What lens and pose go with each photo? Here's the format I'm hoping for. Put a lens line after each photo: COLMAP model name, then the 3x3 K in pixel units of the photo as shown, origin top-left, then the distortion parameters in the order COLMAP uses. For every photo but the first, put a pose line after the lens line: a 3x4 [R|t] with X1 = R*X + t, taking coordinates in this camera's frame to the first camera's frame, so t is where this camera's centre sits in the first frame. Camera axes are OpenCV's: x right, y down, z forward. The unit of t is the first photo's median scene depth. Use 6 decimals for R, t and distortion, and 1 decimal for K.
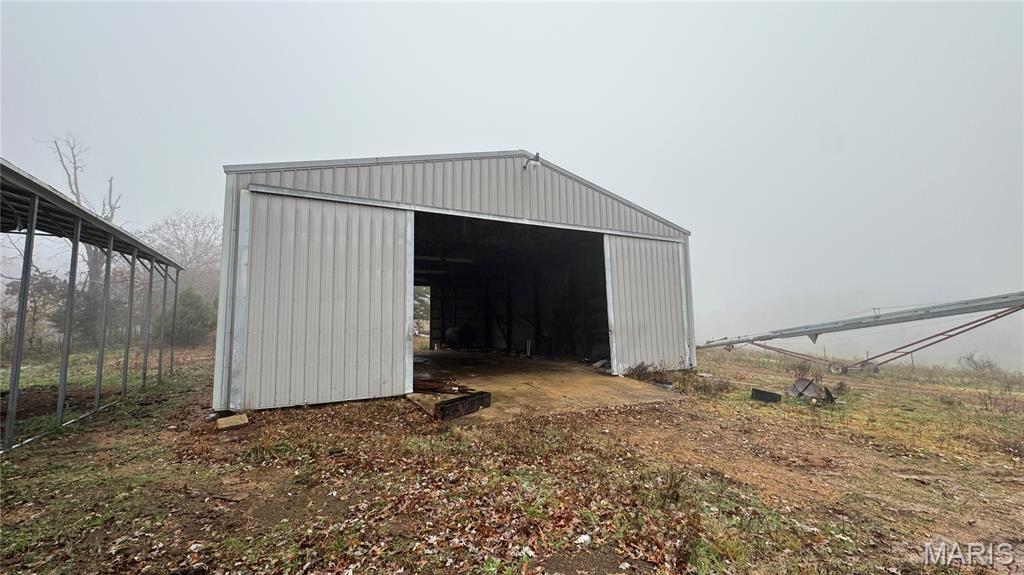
lens RADIAL K [[409.5, 0, 515.0], [0, 409.5, 286.3], [0, 0, 1]] dist [0.000117, 0.000025]
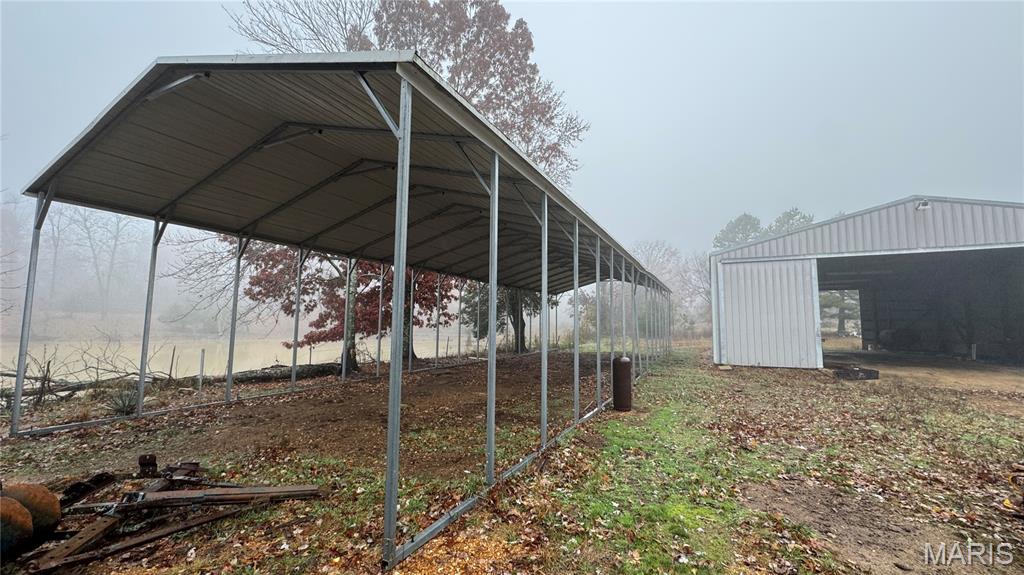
lens RADIAL K [[409.5, 0, 515.0], [0, 409.5, 286.3], [0, 0, 1]] dist [0.000117, 0.000025]
pose [[0.539460, -0.060909, -0.839805, 0.477544], [0.064910, 0.997420, -0.030644, -0.100451], [0.839505, -0.037981, 0.542022, -0.914089]]
